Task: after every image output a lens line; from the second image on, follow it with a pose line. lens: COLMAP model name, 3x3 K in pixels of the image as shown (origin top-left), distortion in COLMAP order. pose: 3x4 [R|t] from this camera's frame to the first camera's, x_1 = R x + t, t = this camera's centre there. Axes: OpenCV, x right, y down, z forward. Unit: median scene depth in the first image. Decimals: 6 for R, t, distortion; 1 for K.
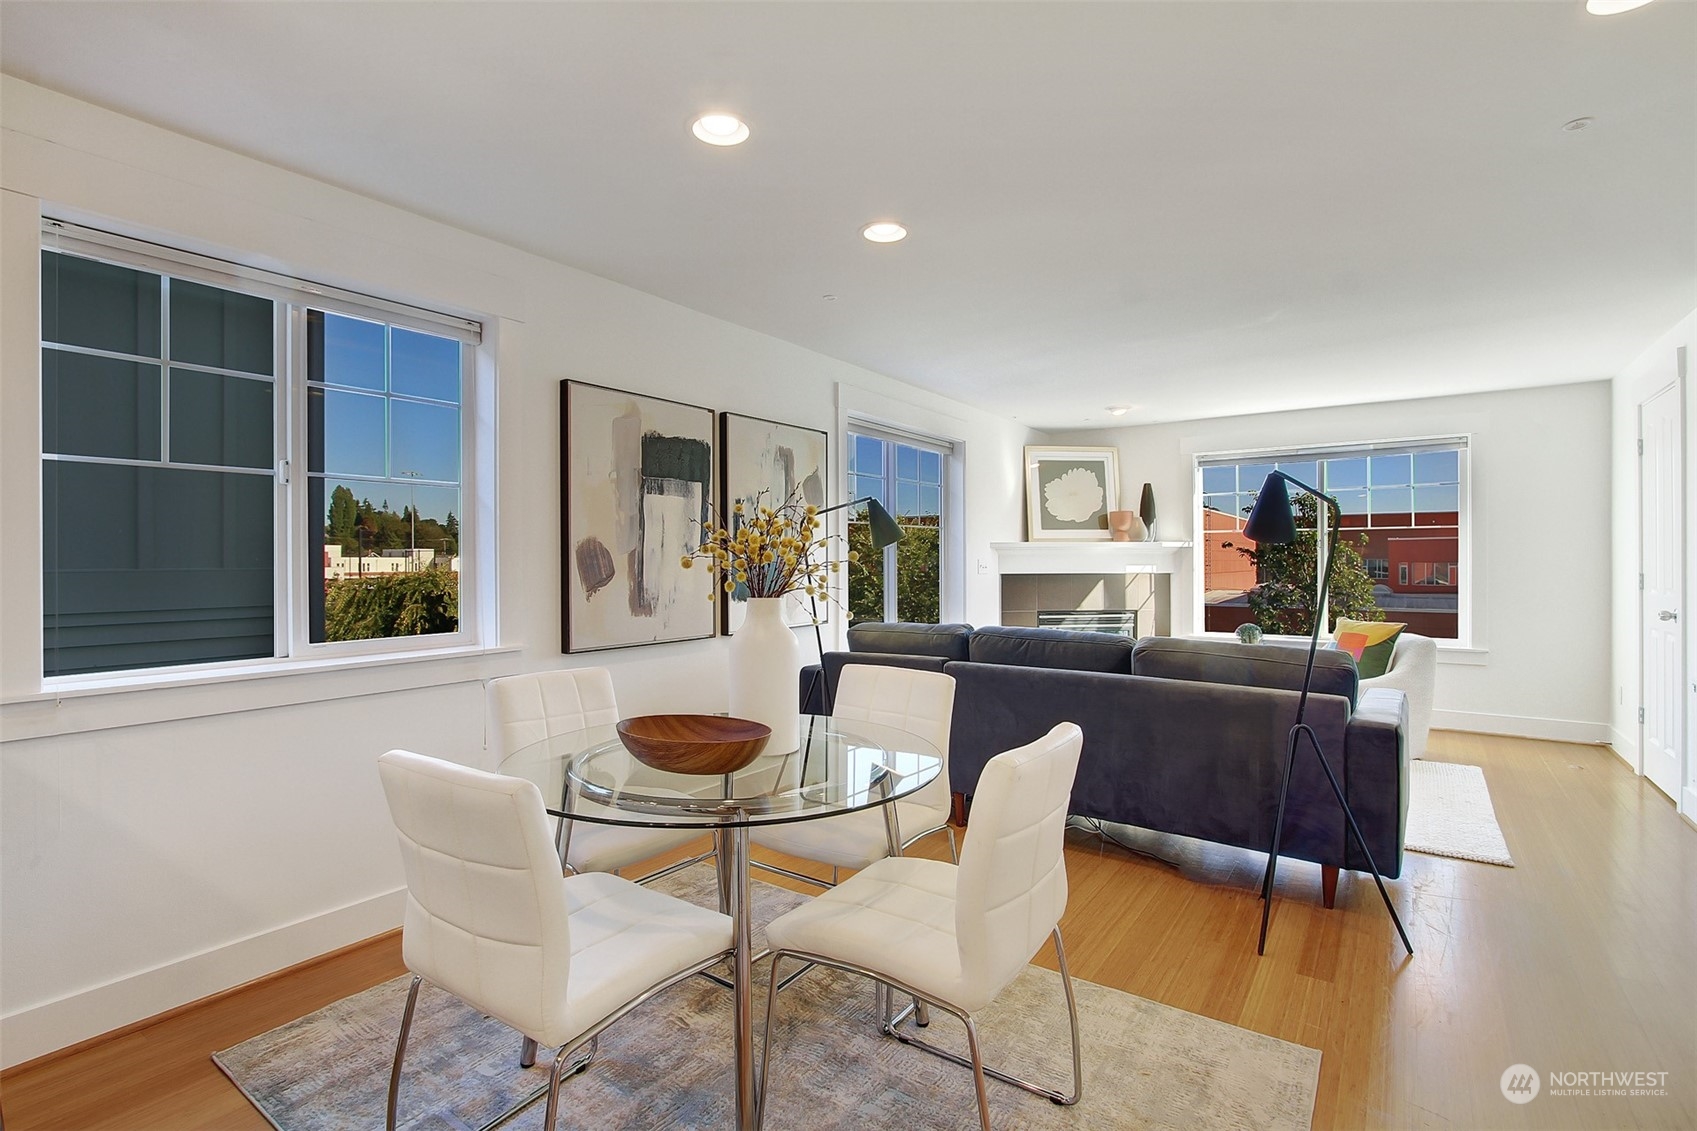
lens RADIAL K [[805.1, 0, 843.7], [0, 805.1, 558.3], [0, 0, 1]] dist [-0.014956, 0.002133]
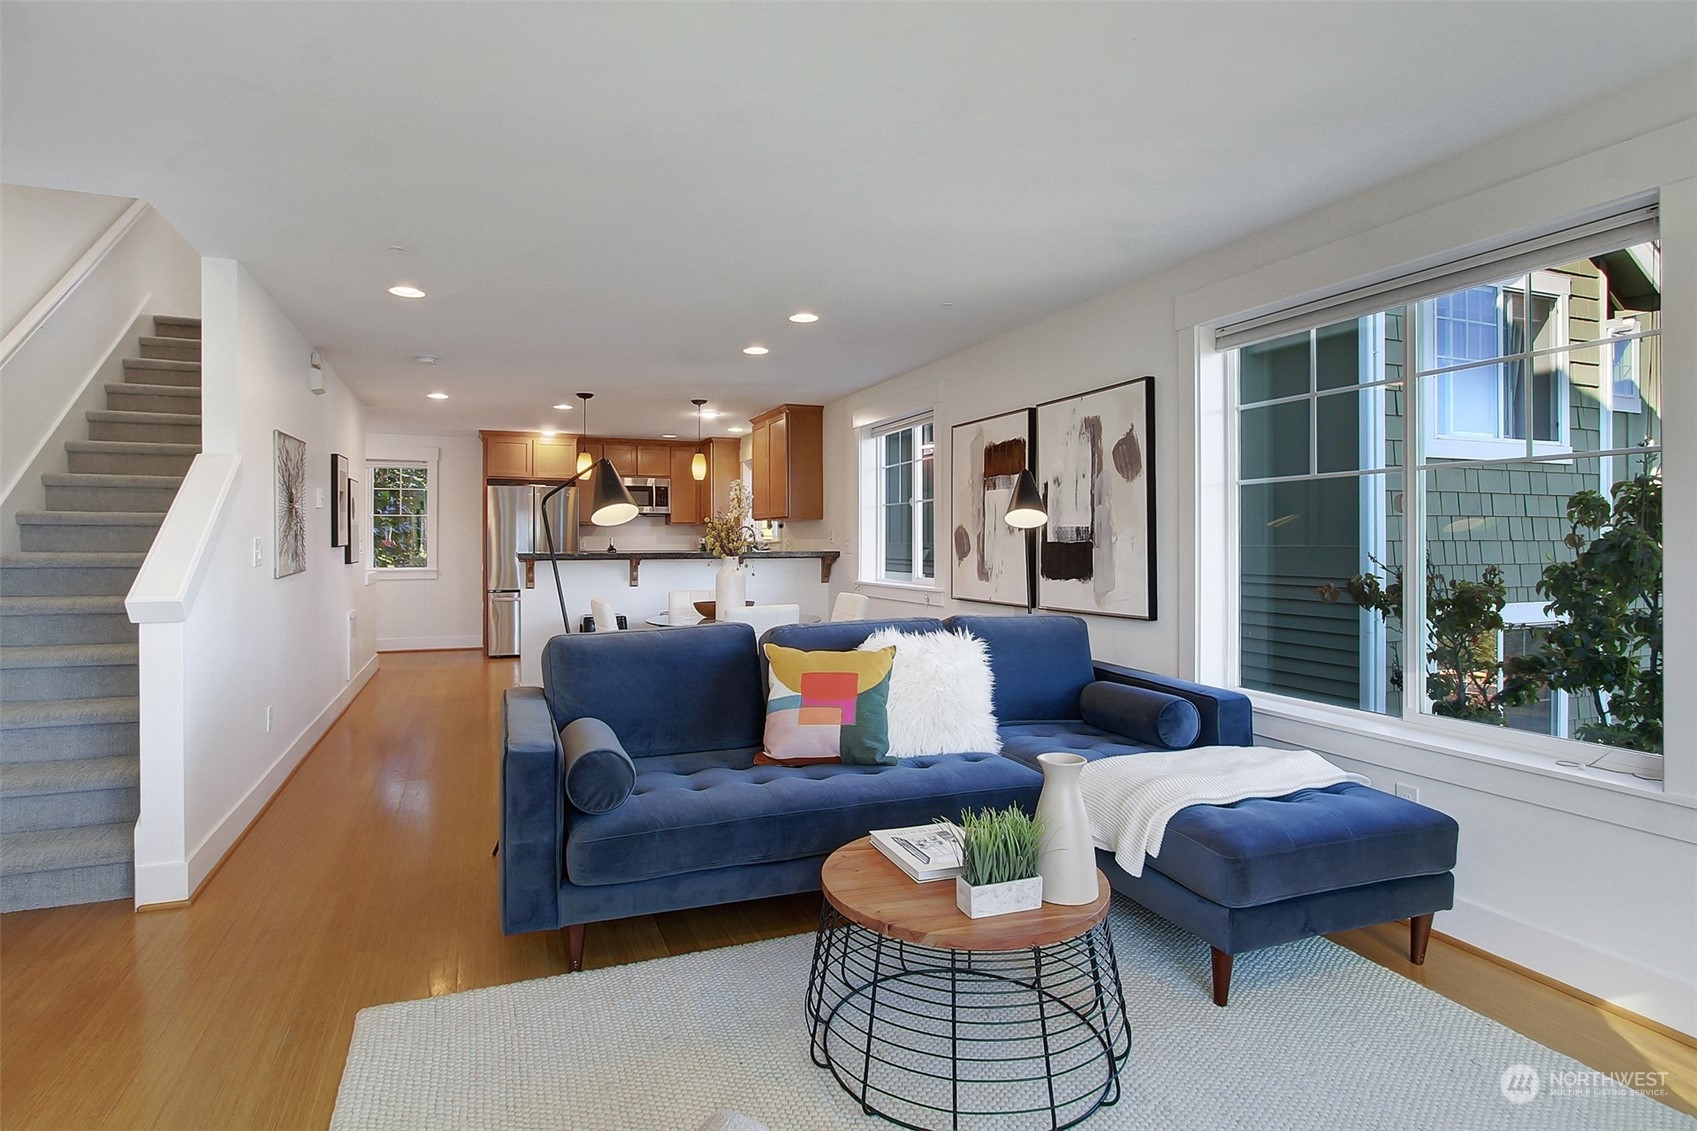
lens RADIAL K [[868.4, 0, 812.8], [0, 868.4, 532.8], [0, 0, 1]] dist [-0.020610, -0.003896]
pose [[-0.558889, -0.005611, -0.829224, 0.992116], [0.002293, 0.999963, -0.008312, 0.001747], [0.829239, -0.006547, -0.558855, 1.385039]]
